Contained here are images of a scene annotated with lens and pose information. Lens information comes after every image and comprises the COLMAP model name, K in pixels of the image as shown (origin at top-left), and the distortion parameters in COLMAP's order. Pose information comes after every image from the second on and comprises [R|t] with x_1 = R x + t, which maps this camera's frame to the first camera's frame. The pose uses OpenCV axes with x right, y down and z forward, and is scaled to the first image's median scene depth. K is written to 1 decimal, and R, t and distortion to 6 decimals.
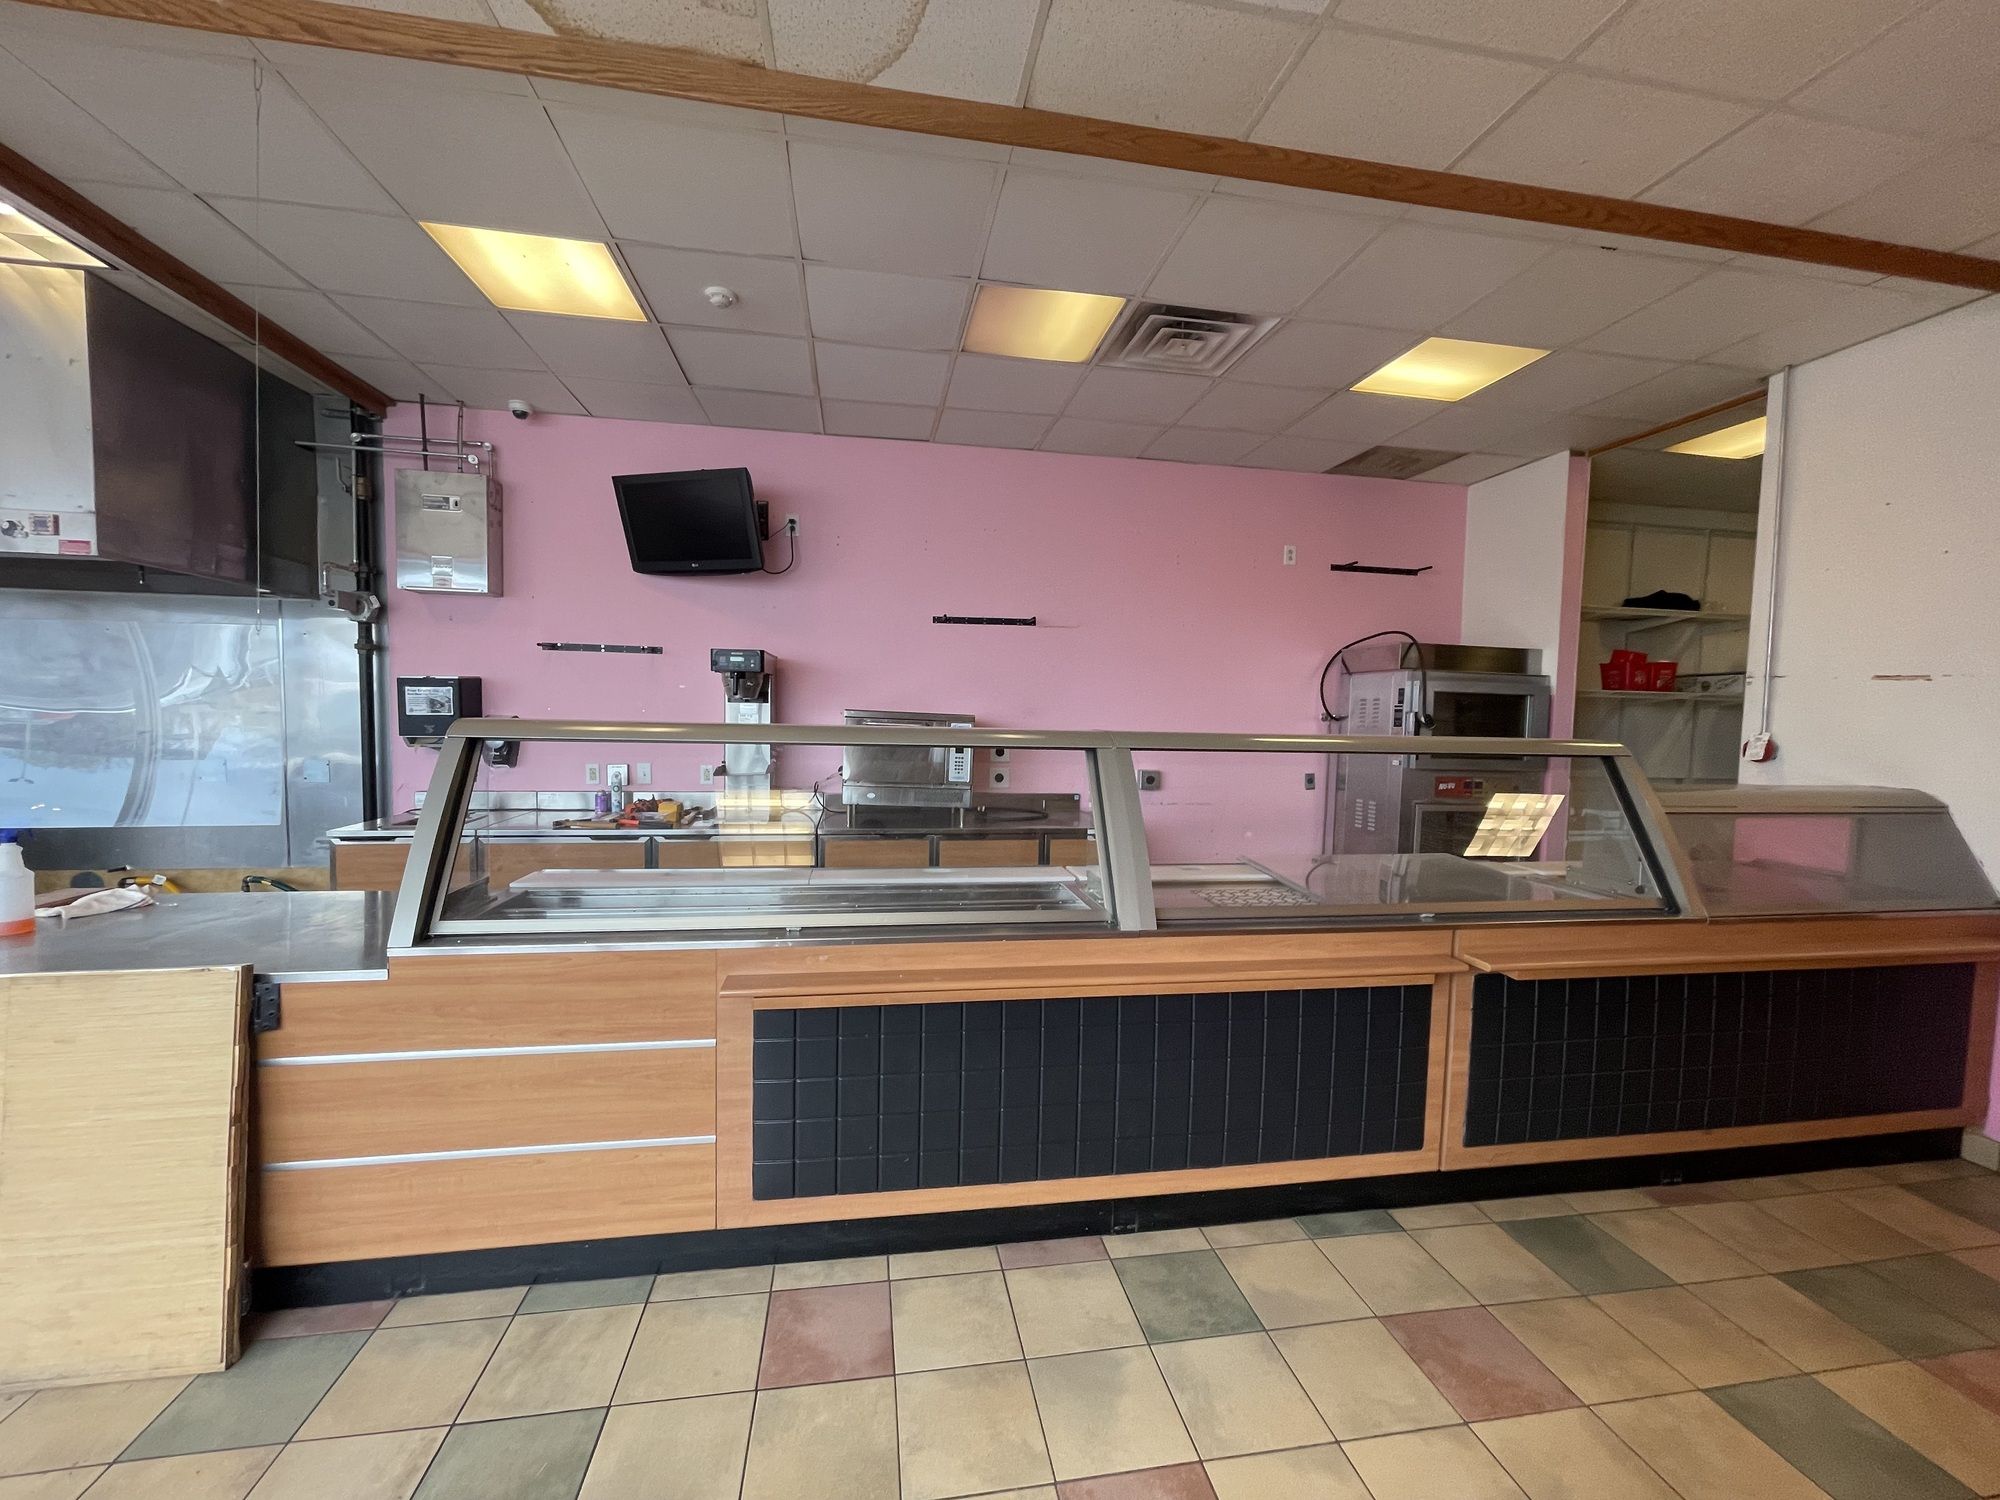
lens RADIAL K [[793.2, 0, 995.5], [0, 793.2, 755.7], [0, 0, 1]] dist [0.000503, -0.002433]
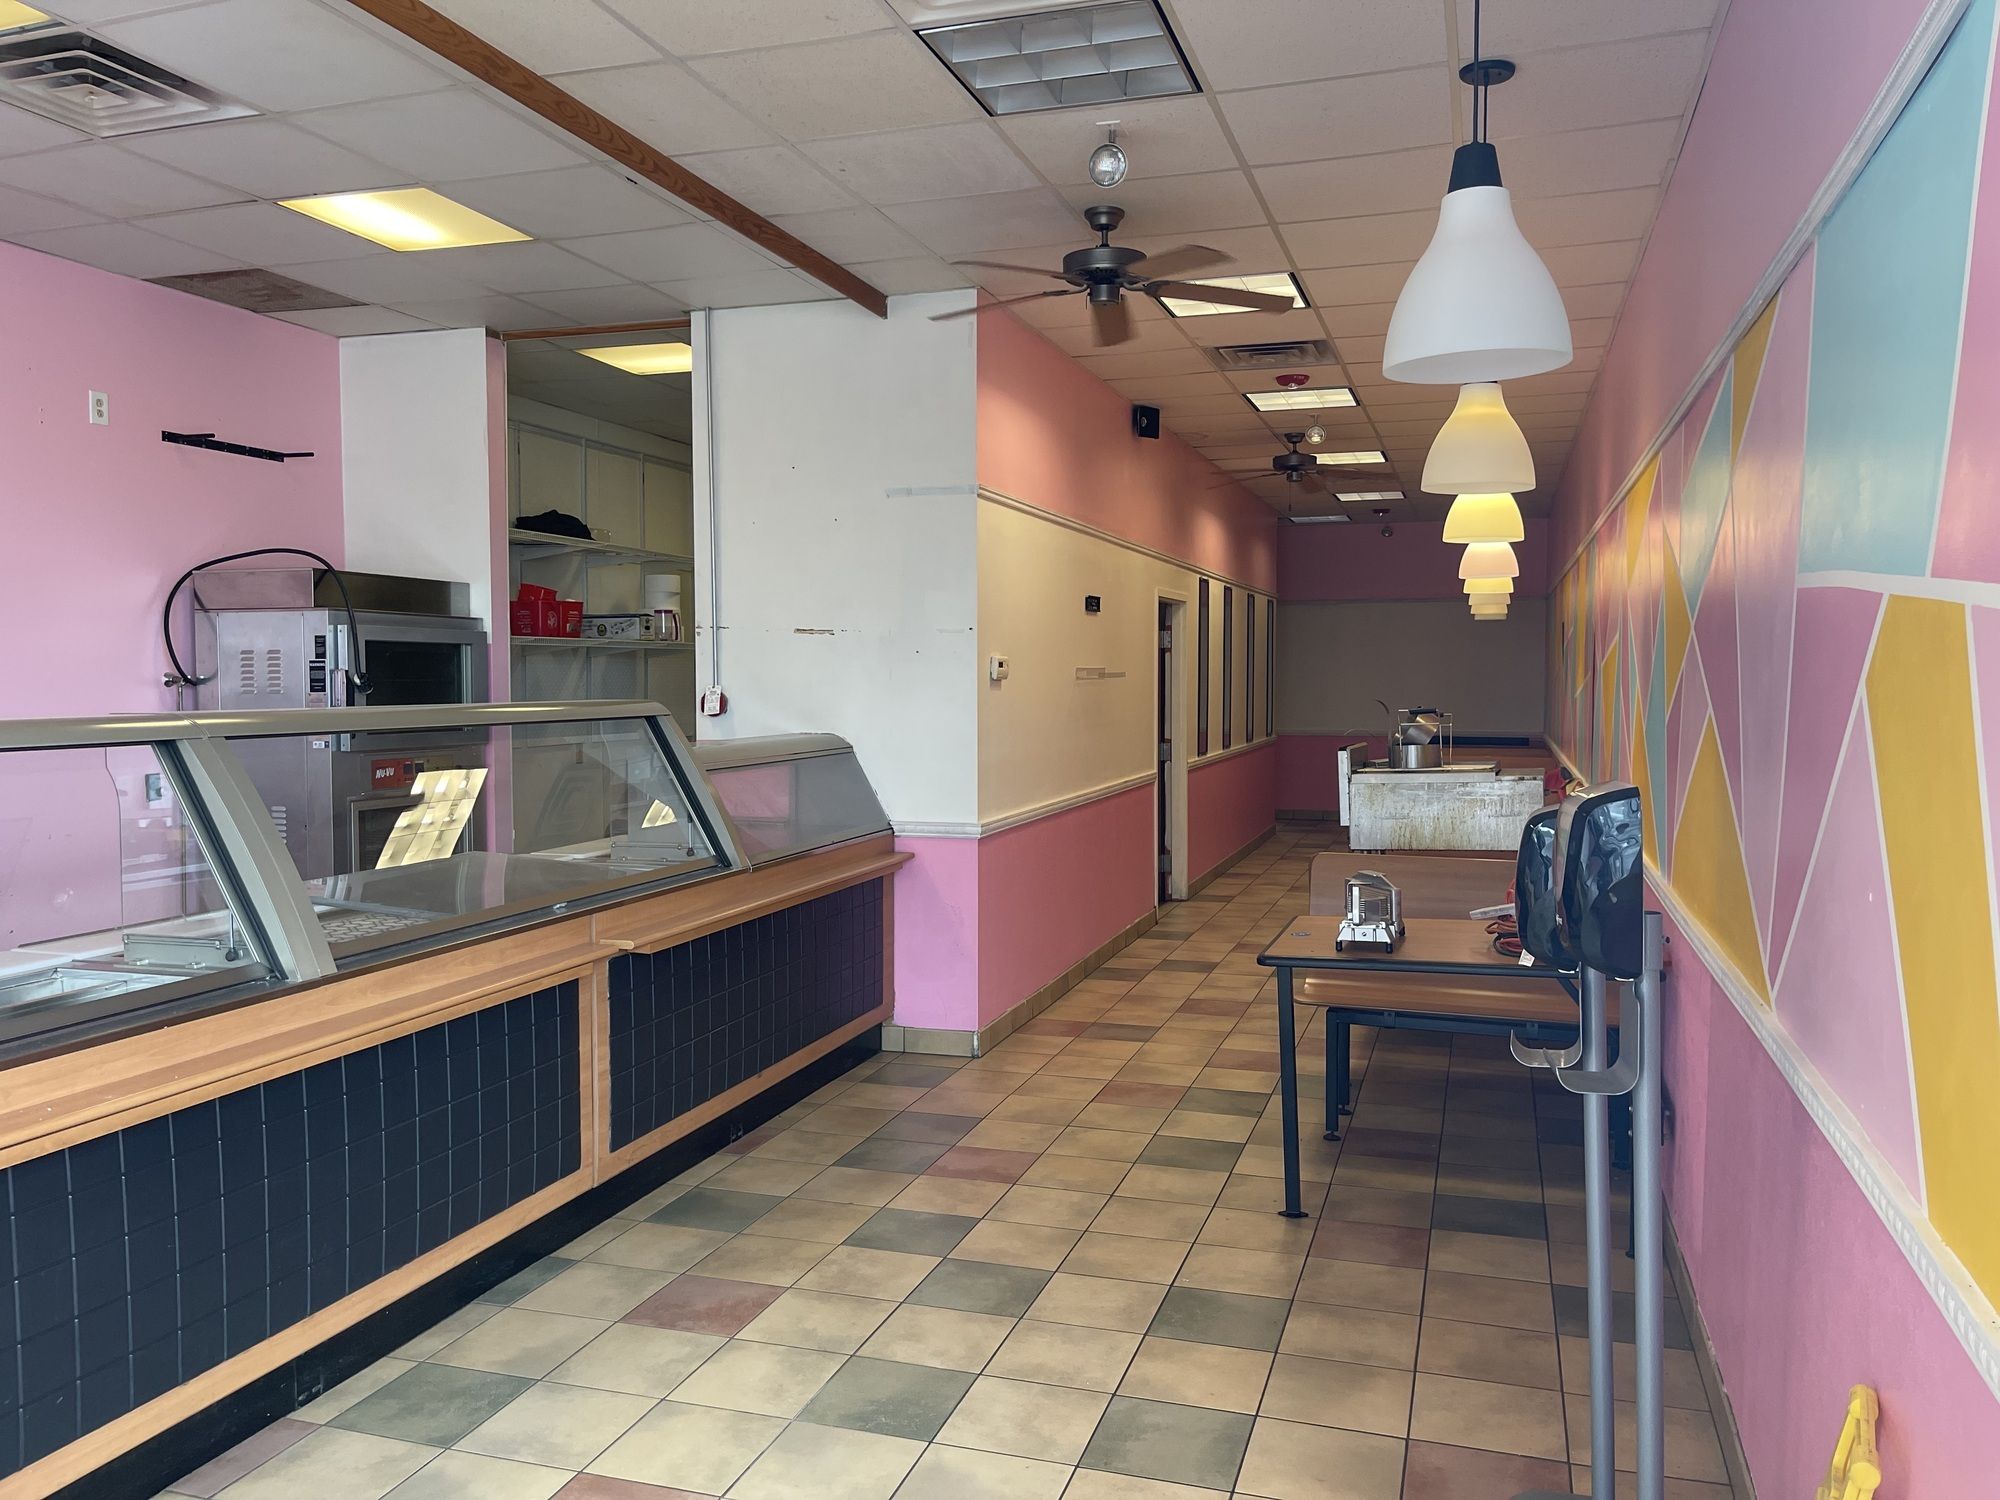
lens RADIAL K [[1530.1, 0, 1000.0], [0, 1530.1, 750.0], [0, 0, 1]] dist [0.007639, -0.131916]
pose [[0.454963, -0.066897, 0.887994, -0.541141], [0.062667, 0.997107, 0.043009, -0.008990], [-0.888303, 0.036081, 0.457839, -0.156923]]
